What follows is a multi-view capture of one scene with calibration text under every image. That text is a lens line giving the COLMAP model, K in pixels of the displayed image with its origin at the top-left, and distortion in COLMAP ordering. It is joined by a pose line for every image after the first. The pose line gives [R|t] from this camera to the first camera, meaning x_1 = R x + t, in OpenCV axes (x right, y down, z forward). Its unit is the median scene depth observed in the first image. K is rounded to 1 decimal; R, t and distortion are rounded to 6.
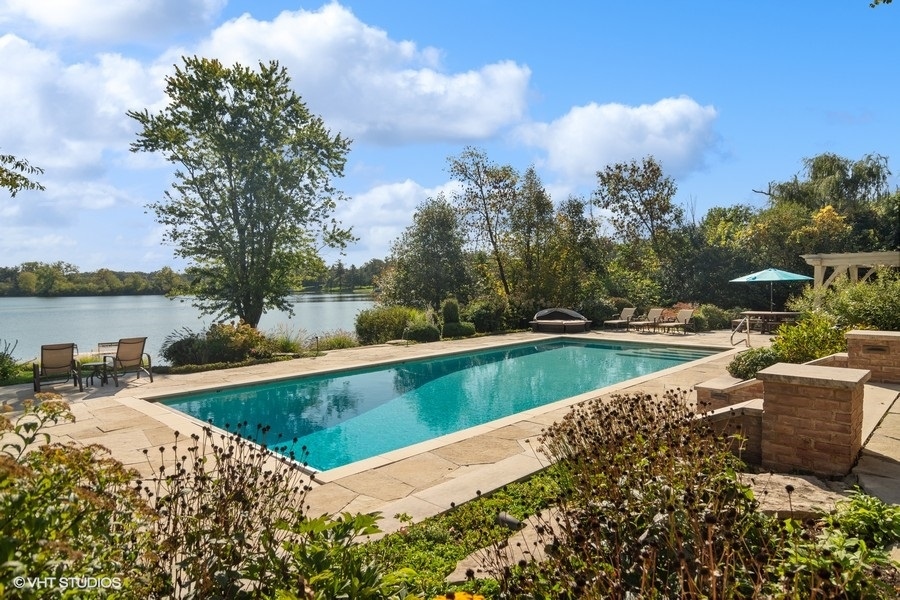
lens RADIAL K [[546.0, 0, 468.0], [0, 546.0, 301.1], [0, 0, 1]] dist [-0.007773, -0.002949]
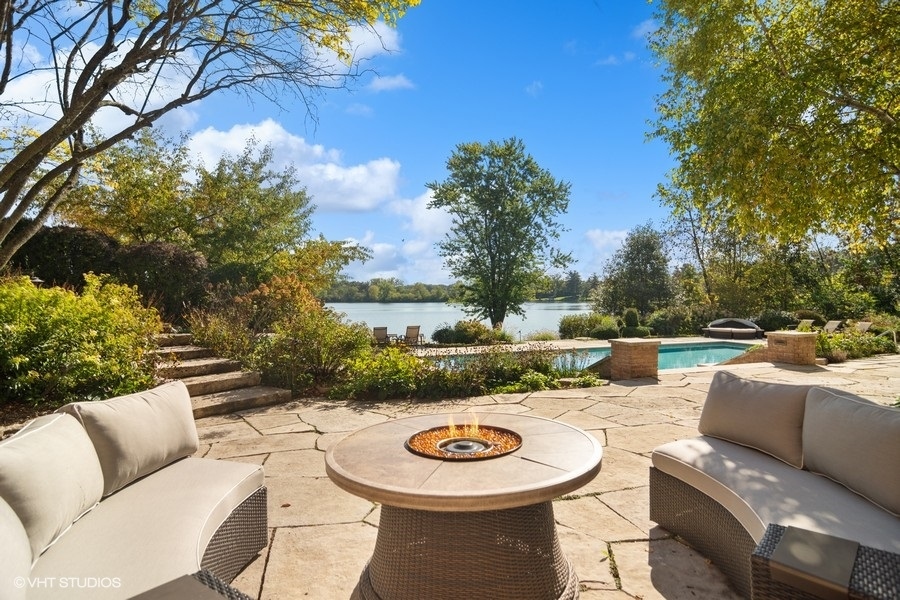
lens RADIAL K [[483.4, 0, 451.6], [0, 483.4, 298.8], [0, 0, 1]] dist [0.005478, 0.001251]
pose [[0.866839, 0.007397, -0.498533, 0.122872], [-0.018171, 0.999694, -0.016763, 0.000464], [0.498257, 0.023590, 0.866709, -0.143639]]
